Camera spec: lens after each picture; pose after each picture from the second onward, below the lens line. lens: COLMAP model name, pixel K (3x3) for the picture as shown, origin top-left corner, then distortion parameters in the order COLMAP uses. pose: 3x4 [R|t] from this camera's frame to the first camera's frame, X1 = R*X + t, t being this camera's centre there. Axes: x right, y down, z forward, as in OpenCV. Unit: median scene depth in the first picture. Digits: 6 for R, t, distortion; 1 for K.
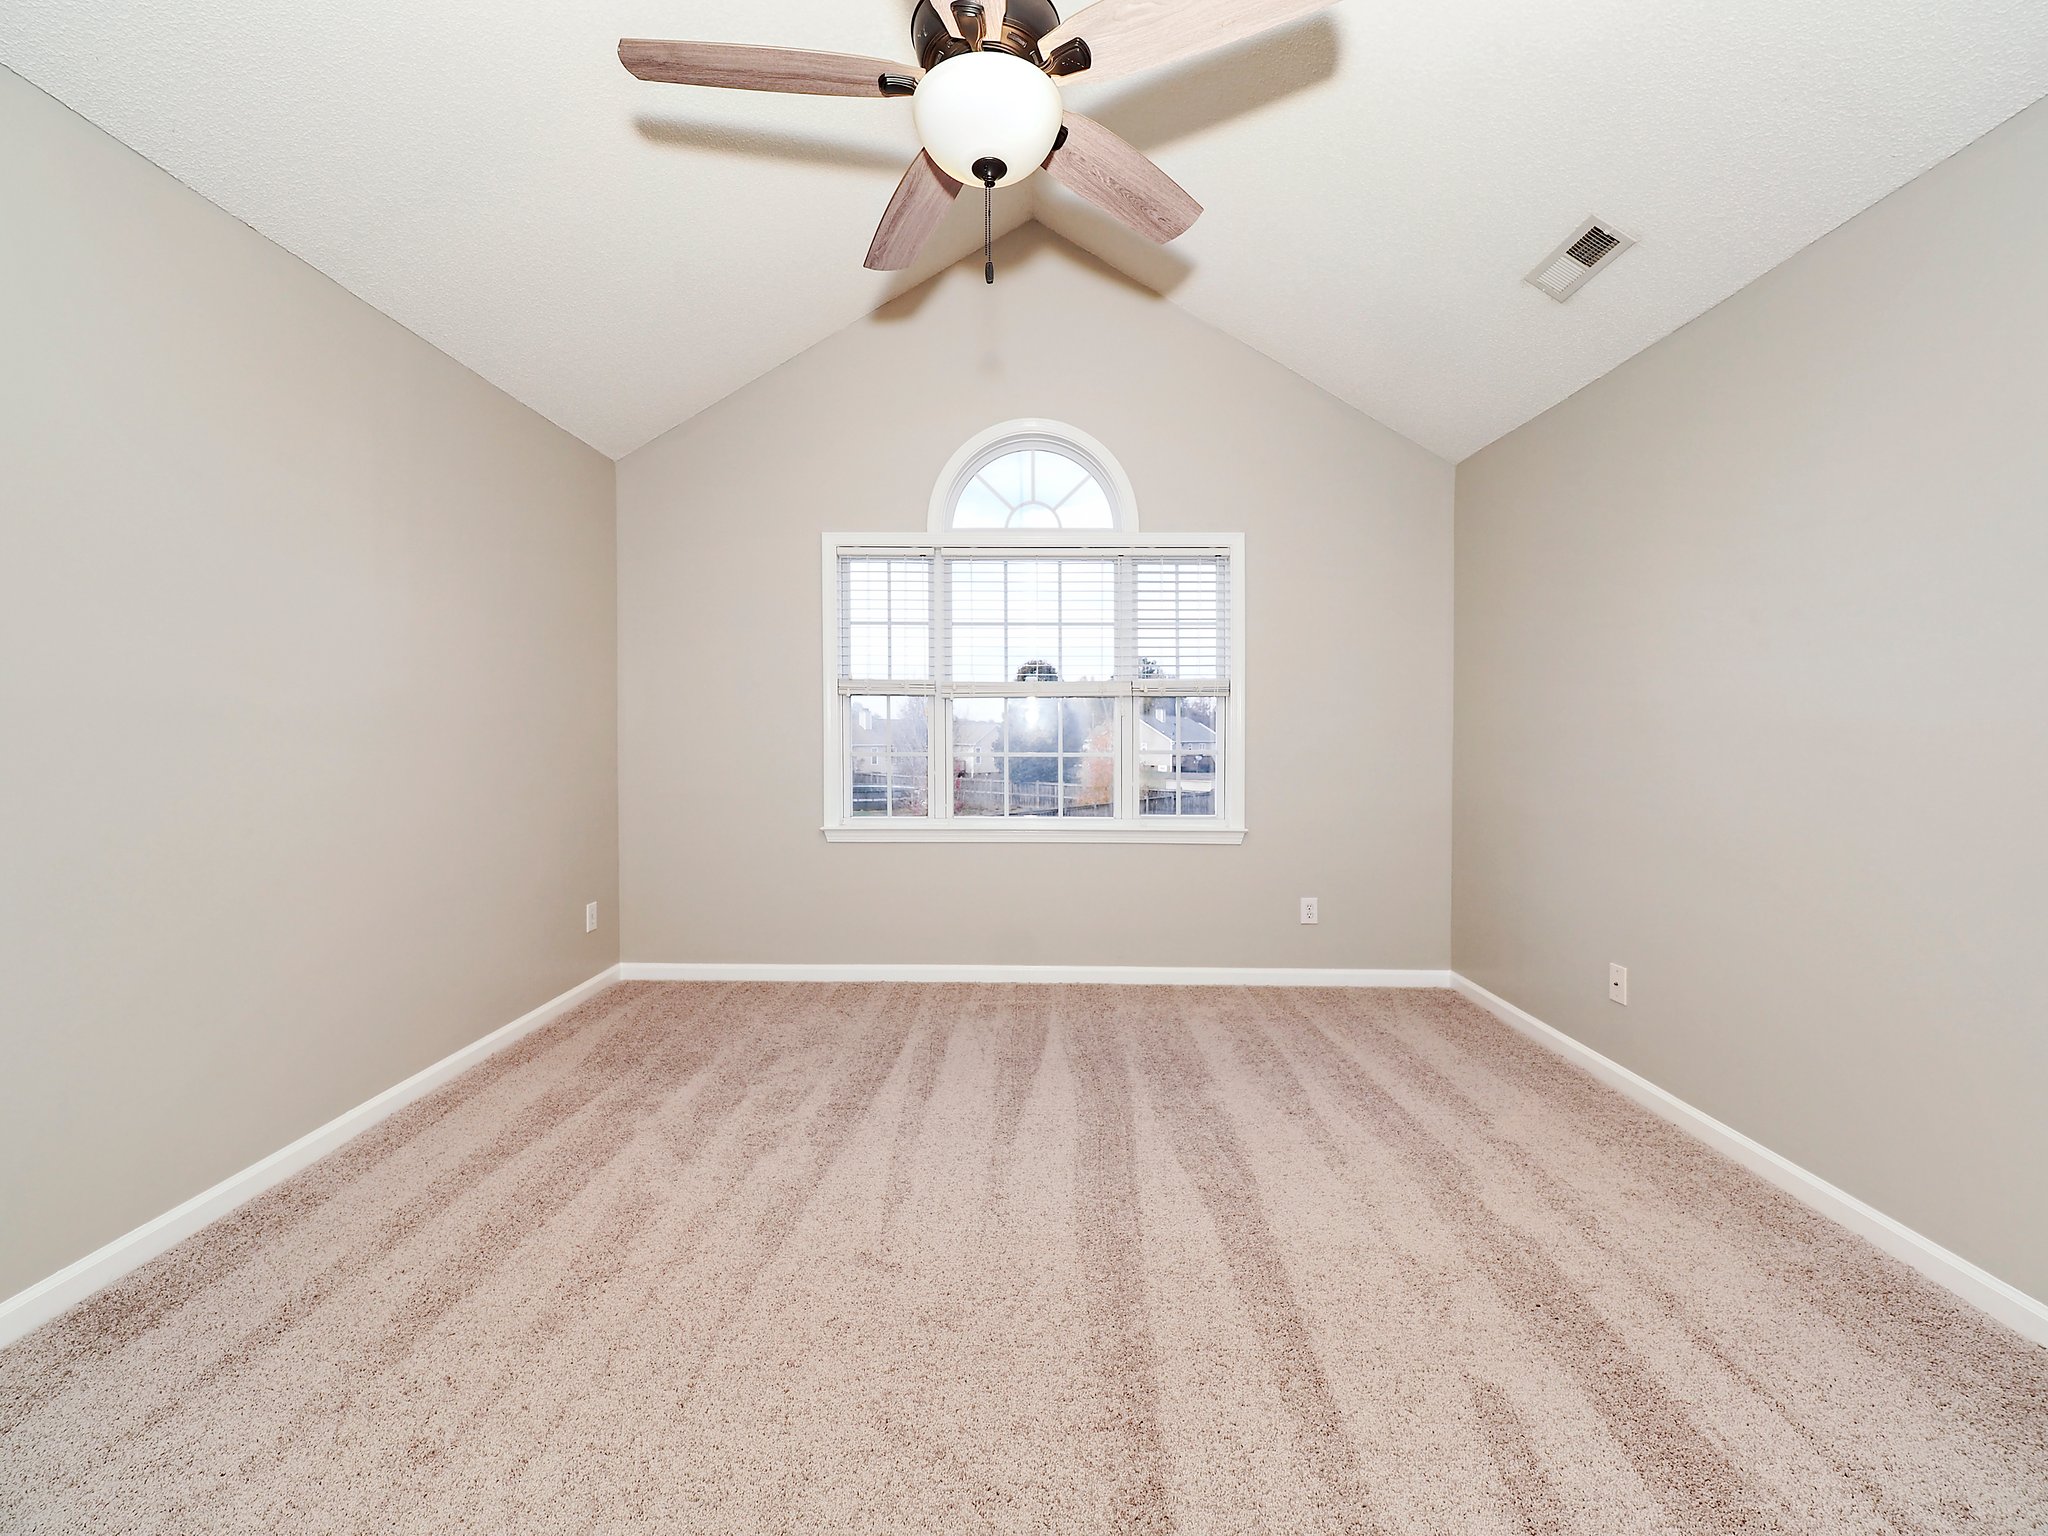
lens RADIAL K [[862.2, 0, 1019.8], [0, 862.2, 747.6], [0, 0, 1]] dist [0.010209, -0.013867]
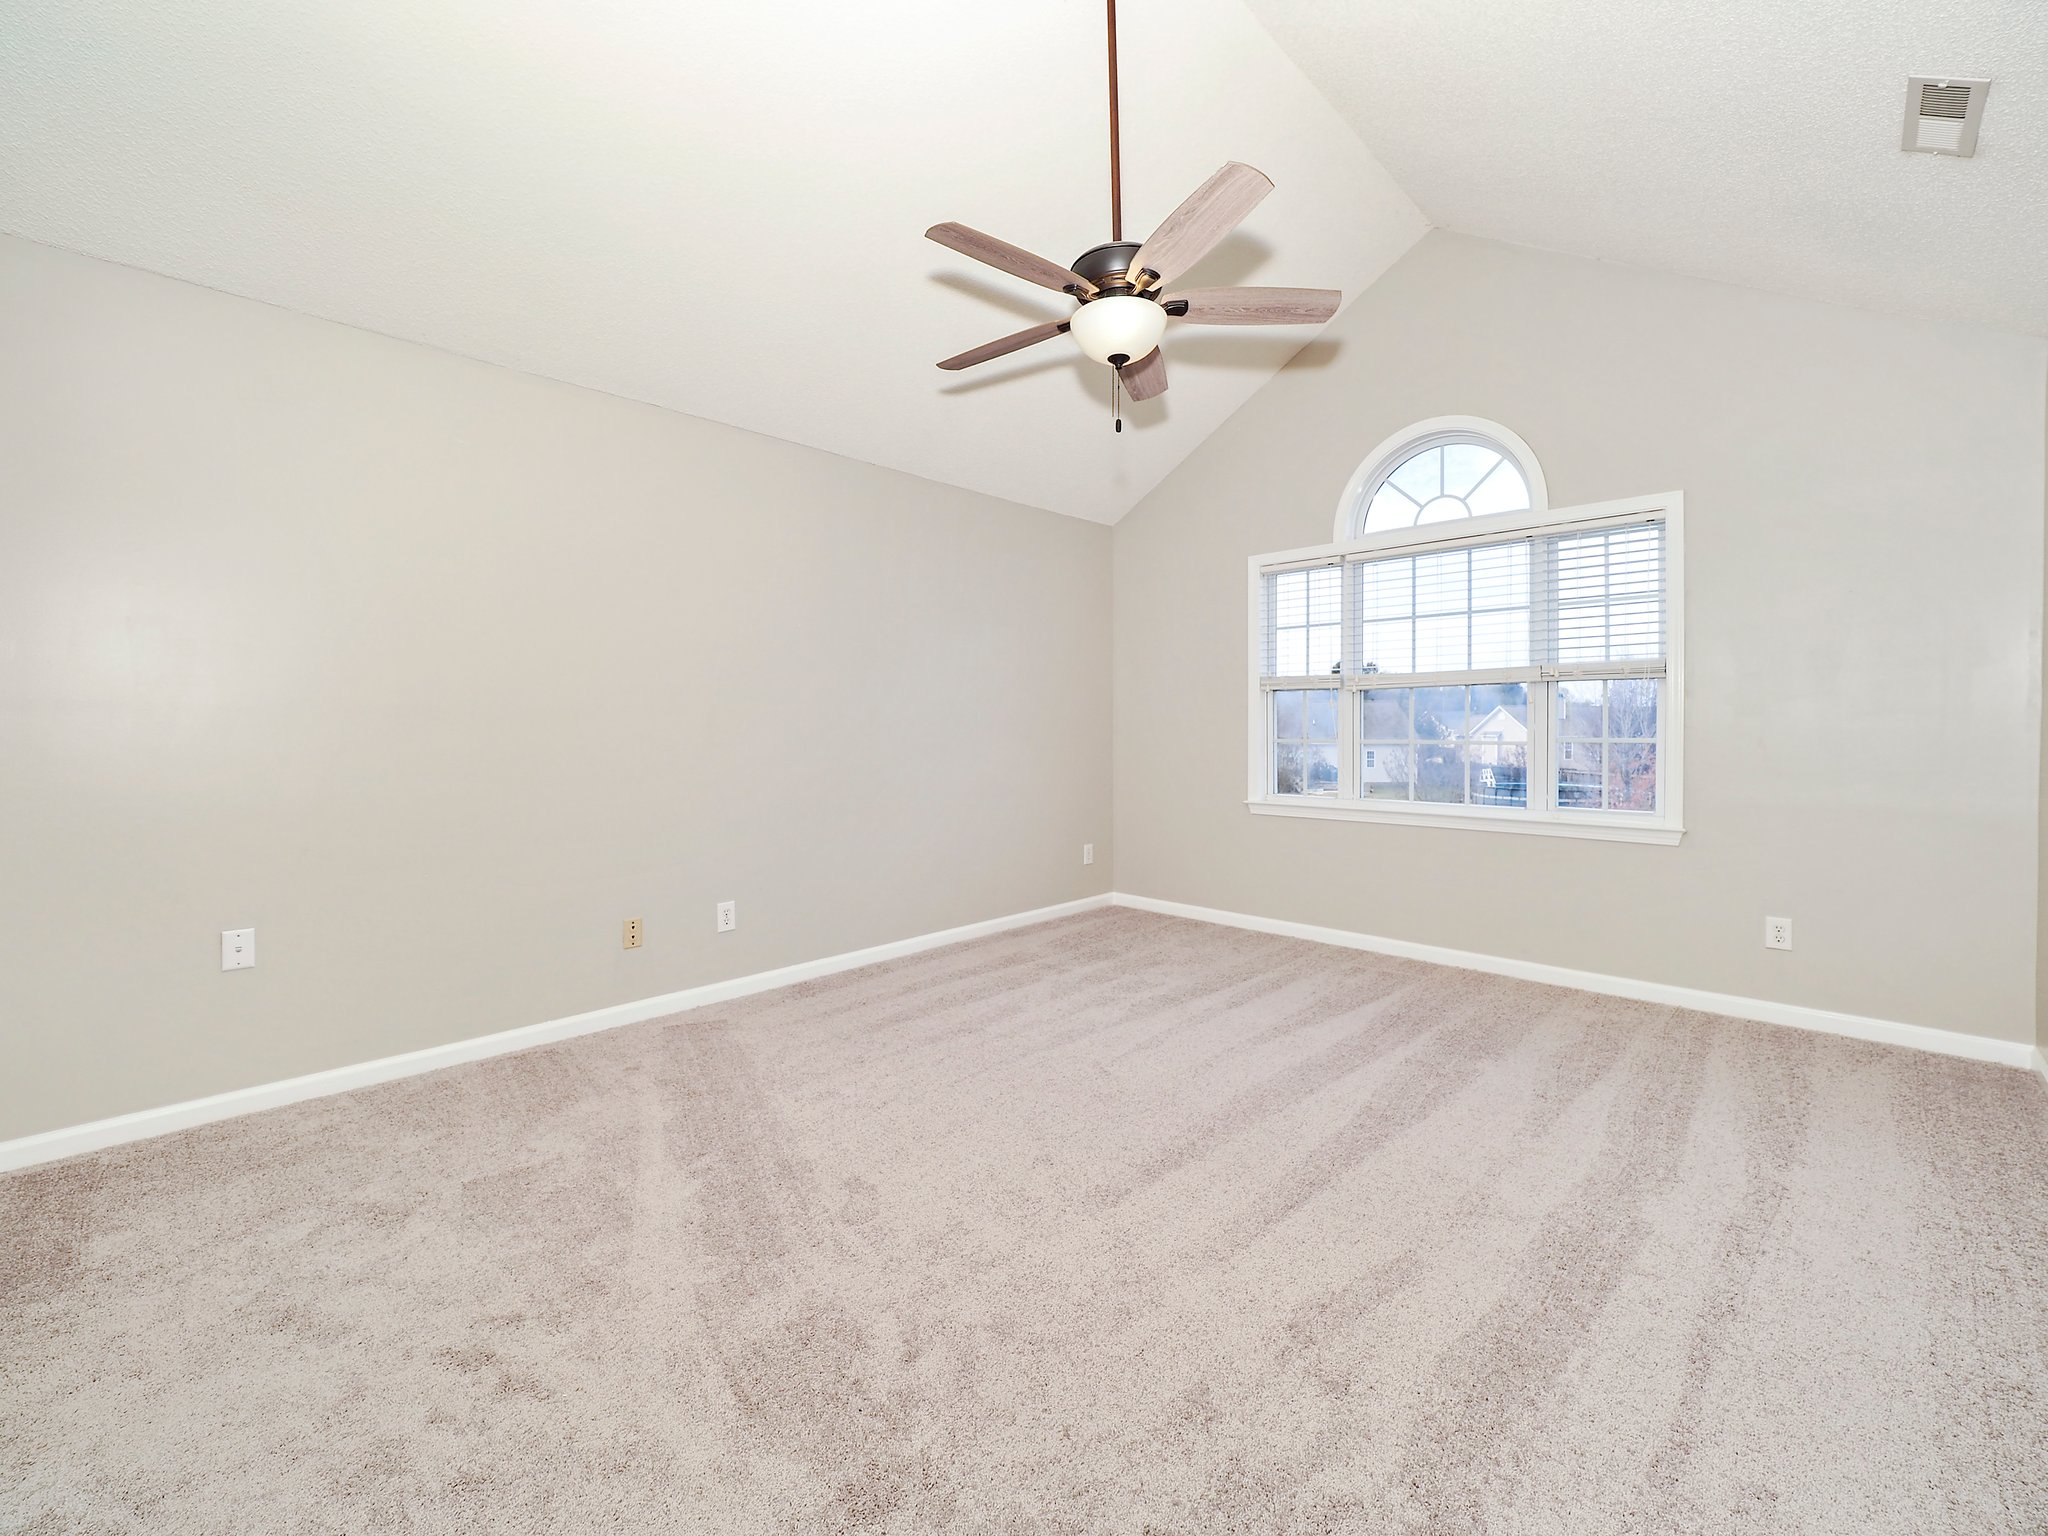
lens RADIAL K [[862.2, 0, 1019.8], [0, 862.2, 747.6], [0, 0, 1]] dist [0.010209, -0.013867]
pose [[0.726007, 0.011721, -0.687587, 0.372627], [-0.009392, 0.999930, 0.007128, 0.012247], [0.687623, 0.001283, 0.726067, -0.094801]]
